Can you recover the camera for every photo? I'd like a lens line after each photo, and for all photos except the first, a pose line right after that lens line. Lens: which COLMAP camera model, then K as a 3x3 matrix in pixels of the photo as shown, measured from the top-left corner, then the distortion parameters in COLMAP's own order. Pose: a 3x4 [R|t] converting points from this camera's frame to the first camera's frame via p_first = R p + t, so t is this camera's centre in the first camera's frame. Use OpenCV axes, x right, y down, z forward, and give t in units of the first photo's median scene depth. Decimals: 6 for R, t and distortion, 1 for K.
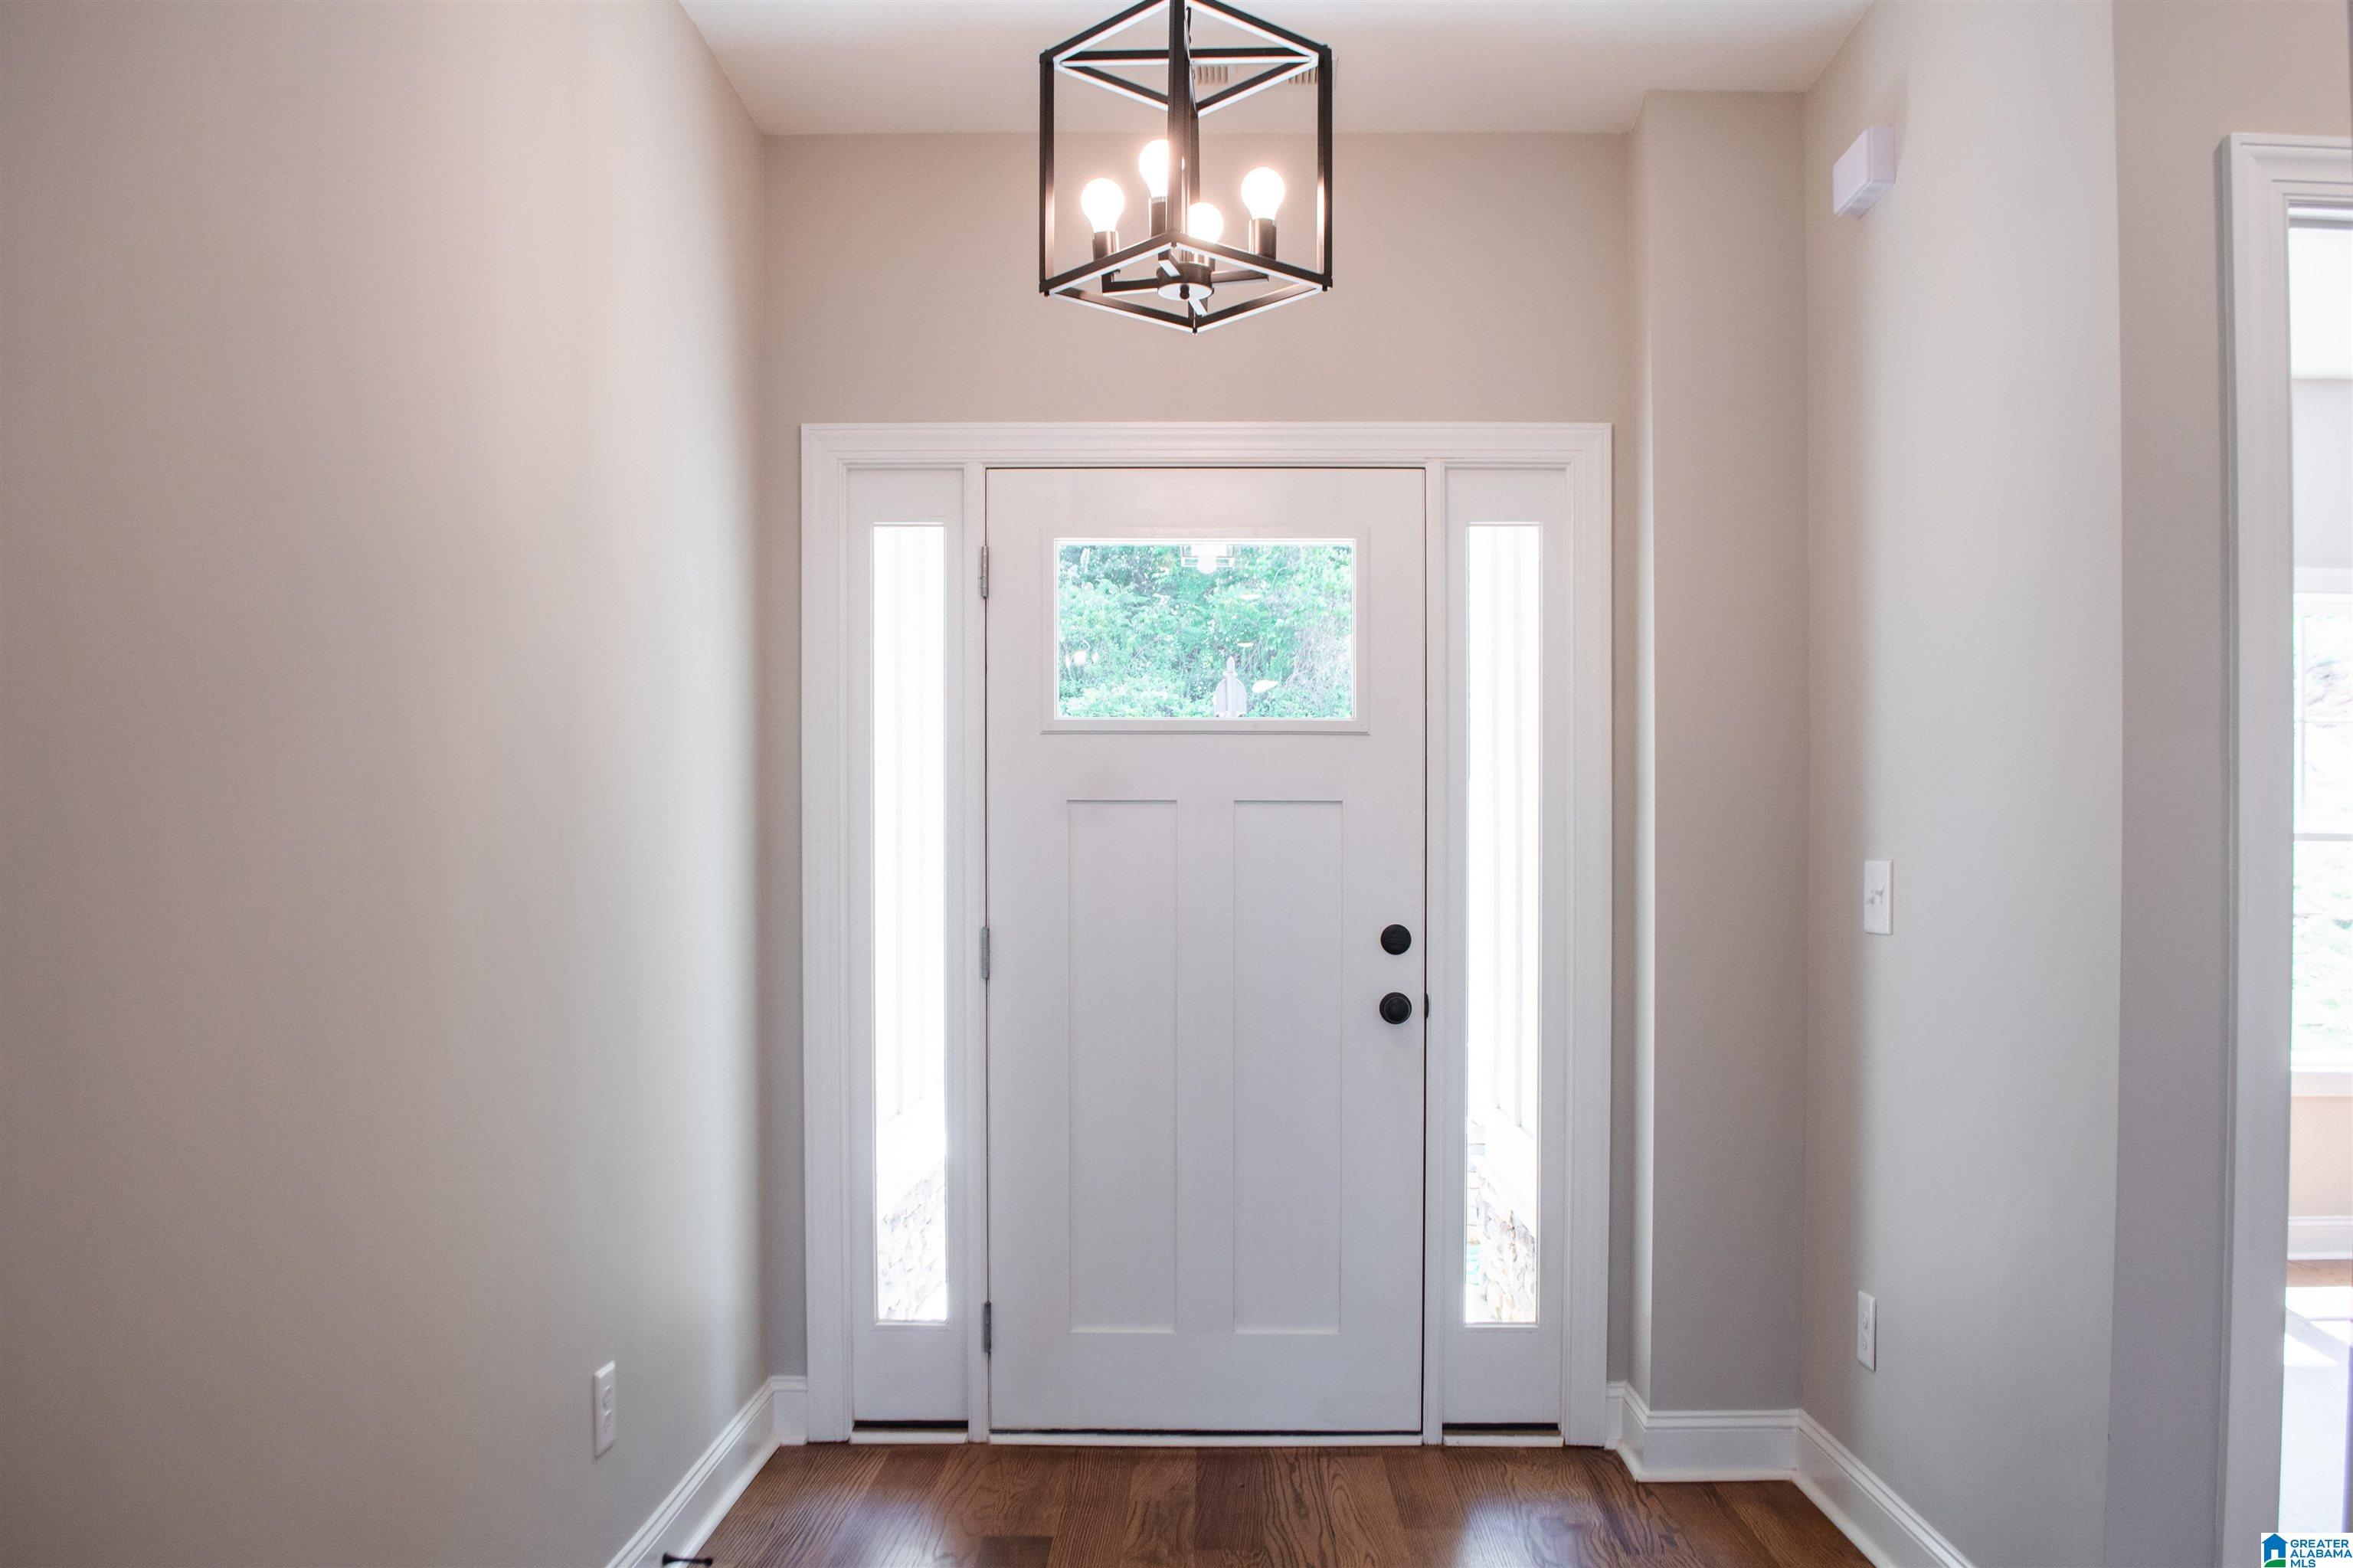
lens RADIAL K [[1869.6, 0, 1177.1], [0, 1869.6, 891.7], [0, 0, 1]] dist [-0.097080, 0.004946]
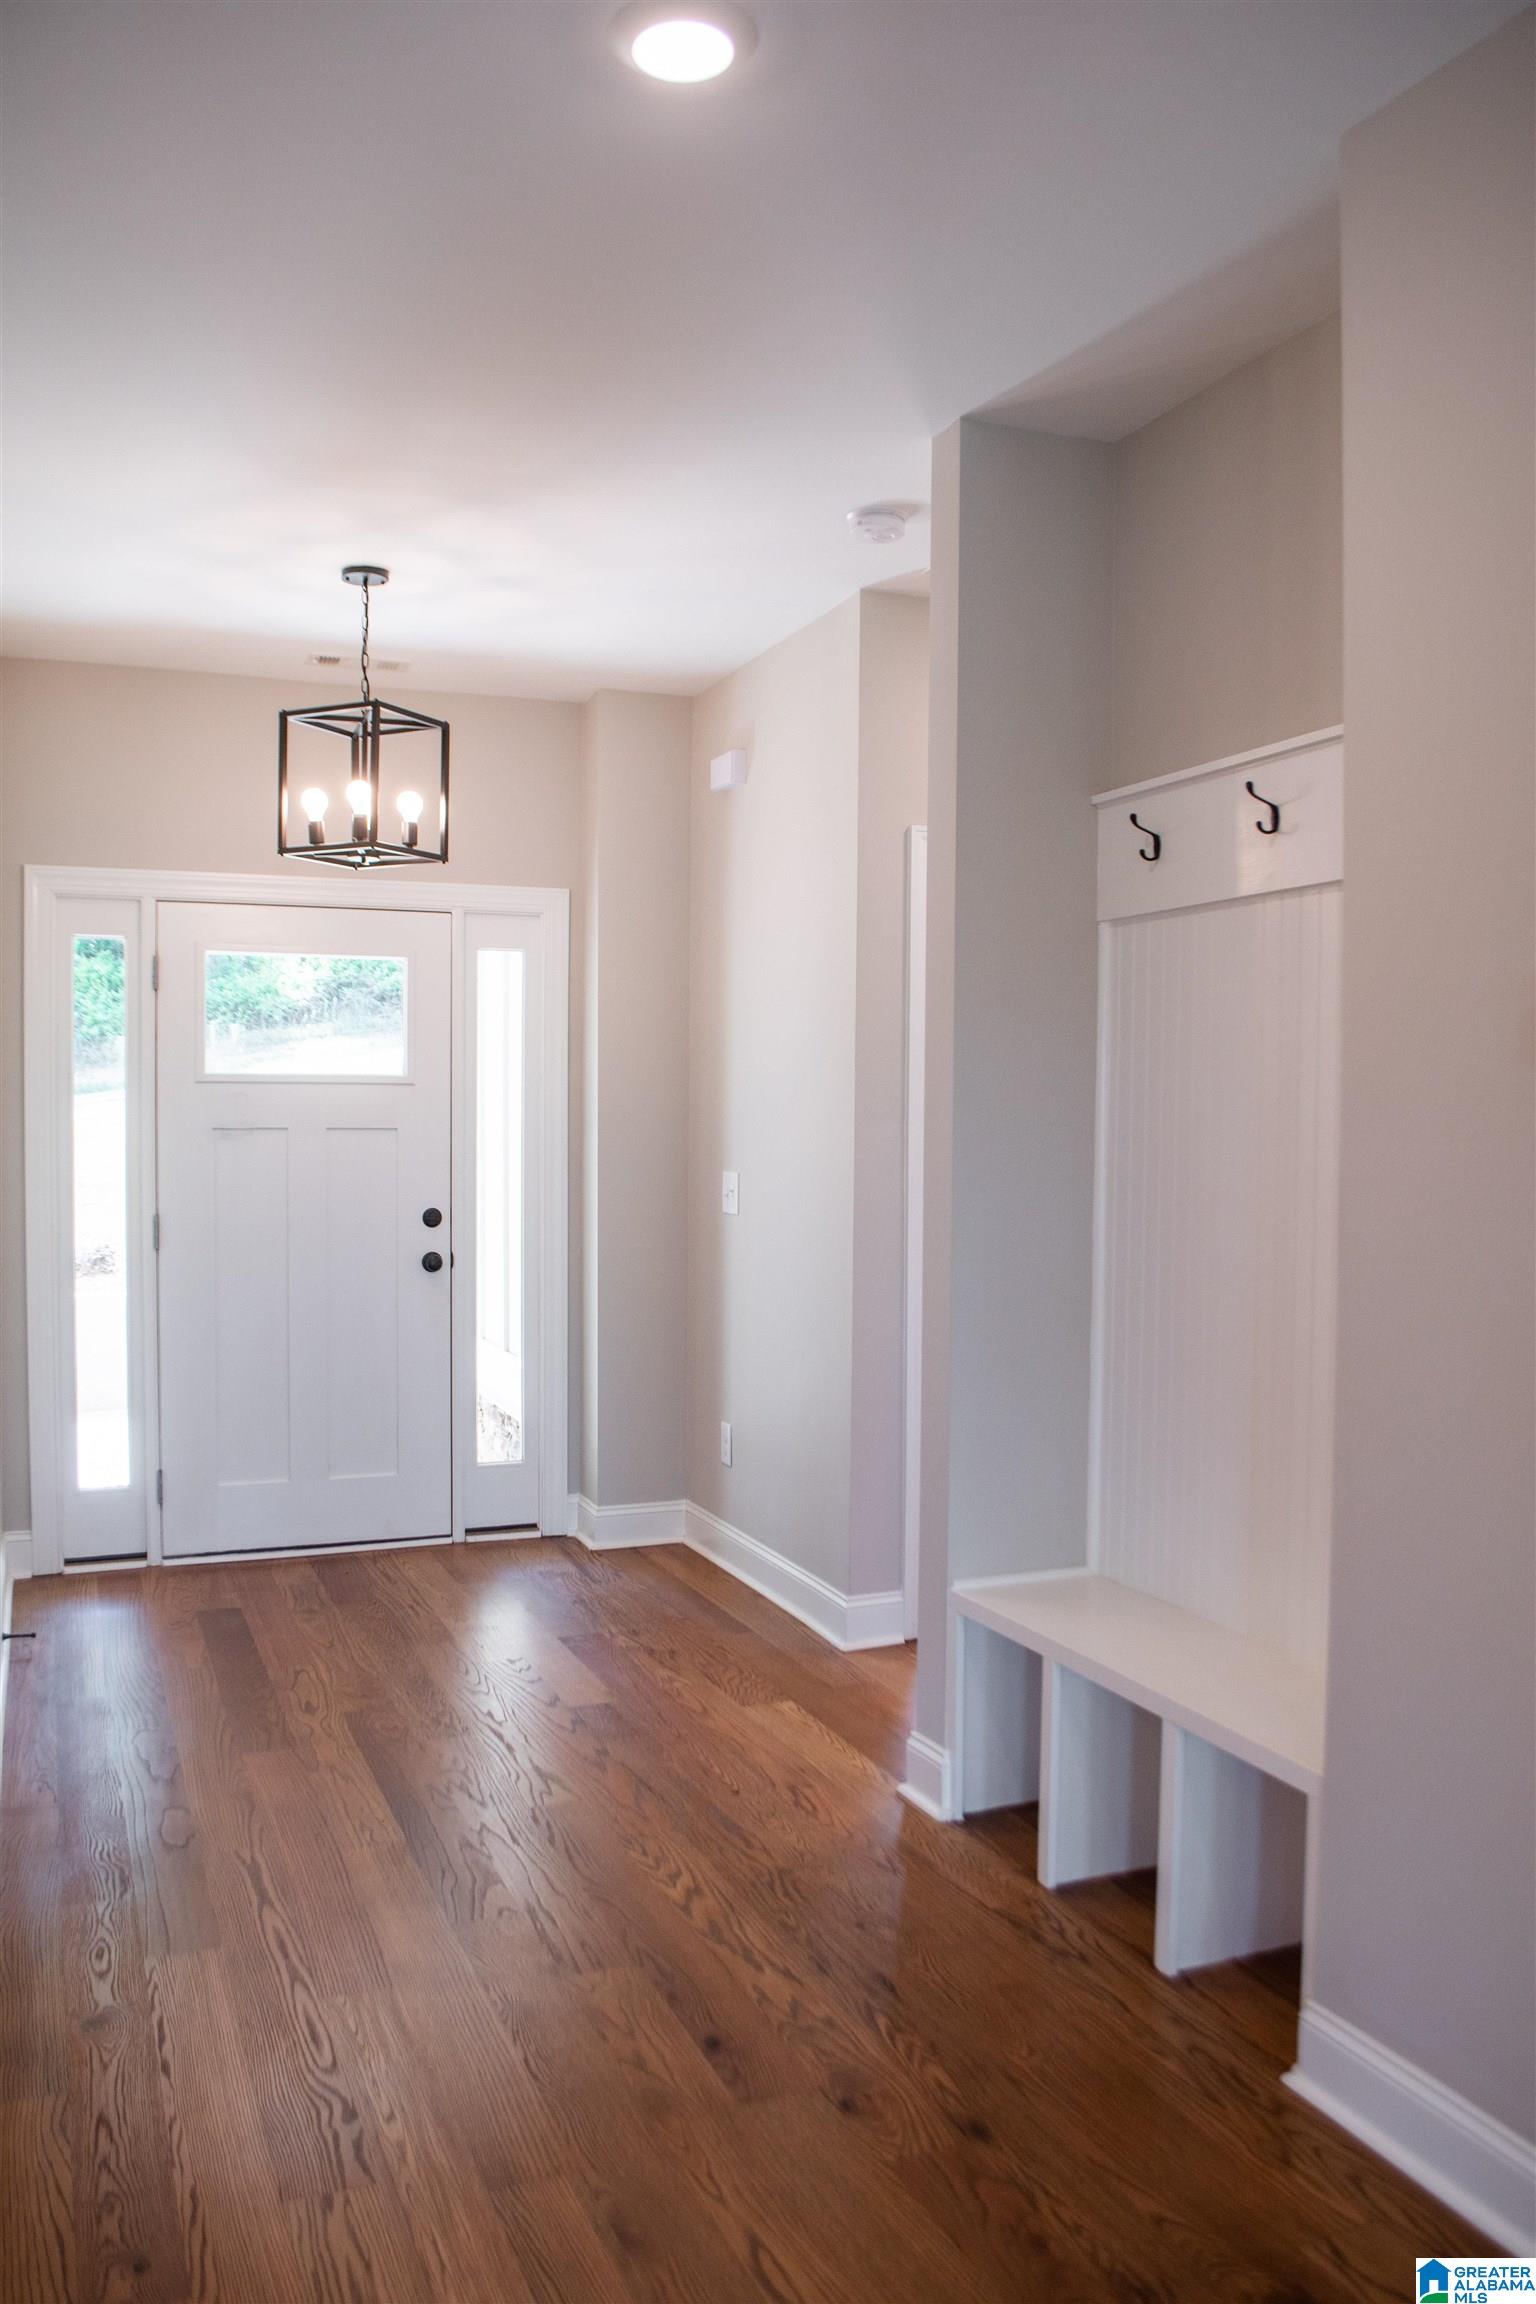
lens RADIAL K [[1814.7, 0, 768.0], [0, 1814.7, 1152.0], [0, 0, 1]] dist [-0.075148, 0.007524]
pose [[0.920490, -0.005704, 0.390725, -0.215599], [0.000103, 0.999897, 0.014354, -0.051034], [-0.390767, -0.013173, 0.920395, -0.495920]]
